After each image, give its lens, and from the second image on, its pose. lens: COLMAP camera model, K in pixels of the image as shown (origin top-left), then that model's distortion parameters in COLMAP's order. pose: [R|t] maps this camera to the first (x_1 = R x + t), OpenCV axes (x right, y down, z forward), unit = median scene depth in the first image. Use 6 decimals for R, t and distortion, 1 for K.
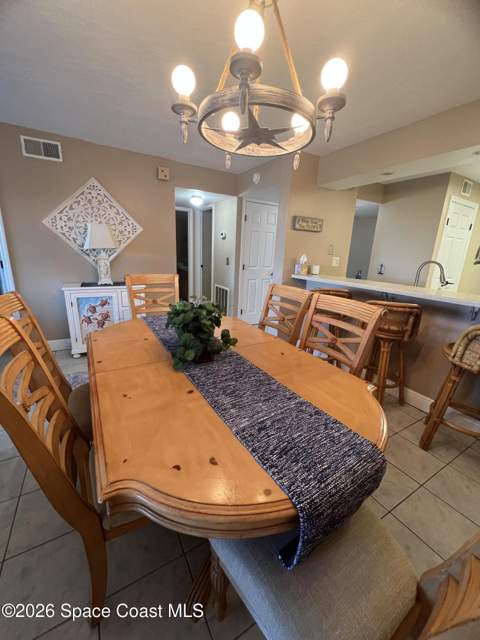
lens RADIAL K [[256.6, 0, 240.0], [0, 256.6, 320.0], [0, 0, 1]] dist [-0.003640, -0.000561]
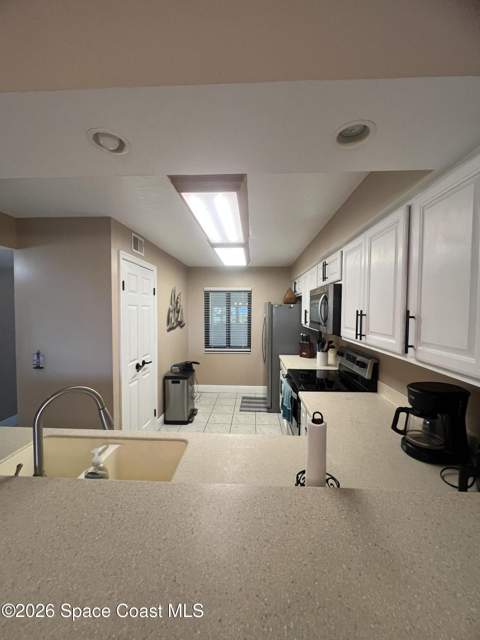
lens RADIAL K [[254.2, 0, 240.0], [0, 254.2, 320.0], [0, 0, 1]] dist [0.000209, 0.000045]
pose [[0.547557, -0.072652, 0.833608, 0.407609], [0.230839, 0.970681, -0.067028, -0.176122], [-0.804298, 0.229131, 0.548274, 0.388917]]
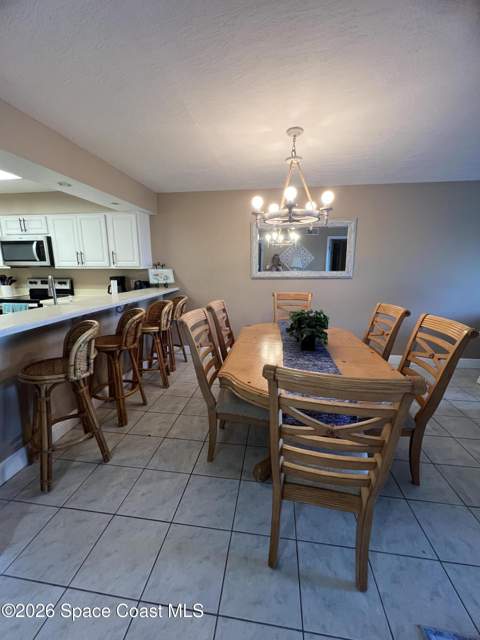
lens RADIAL K [[256.6, 0, 240.0], [0, 256.6, 320.0], [0, 0, 1]] dist [-0.003640, -0.000561]
pose [[-0.786908, -0.168845, 0.593521, -0.306394], [0.125616, 0.897865, 0.421970, -0.285789], [-0.604149, 0.406608, -0.685328, 0.927344]]
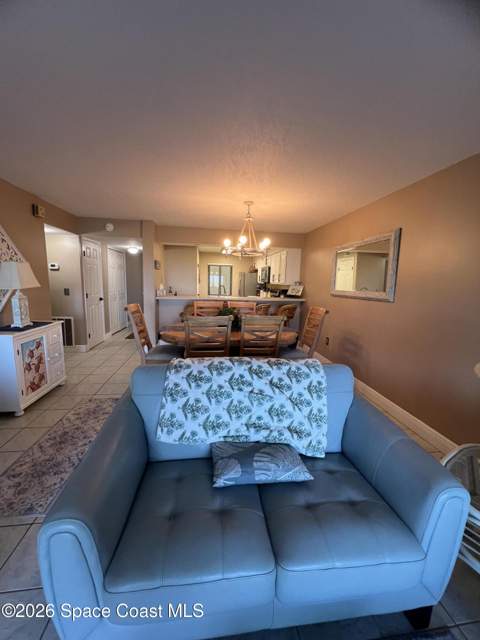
lens RADIAL K [[256.6, 0, 240.0], [0, 256.6, 320.0], [0, 0, 1]] dist [-0.003640, -0.000561]
pose [[0.385623, -0.170591, 0.906749, -0.984010], [0.228985, 0.969707, 0.085053, -0.059733], [-0.893790, 0.174833, 0.413004, -0.050894]]
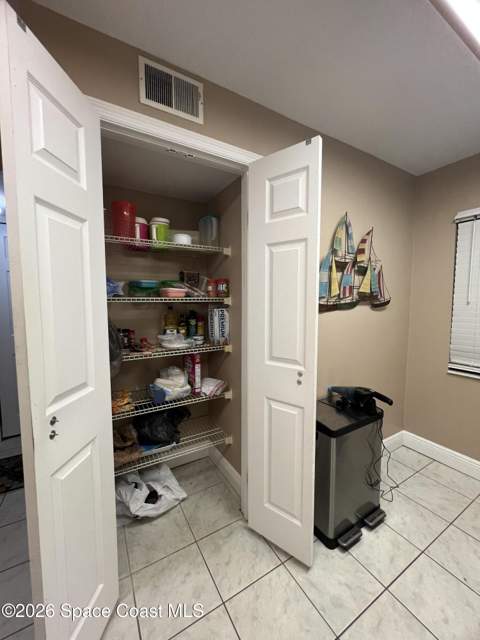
lens RADIAL K [[256.6, 0, 240.0], [0, 256.6, 320.0], [0, 0, 1]] dist [-0.003640, -0.000561]
pose [[0.998921, -0.046371, -0.002529, 0.995328], [0.045130, 0.982161, -0.182545, -0.172997], [0.010949, 0.182233, 0.983194, 0.758022]]
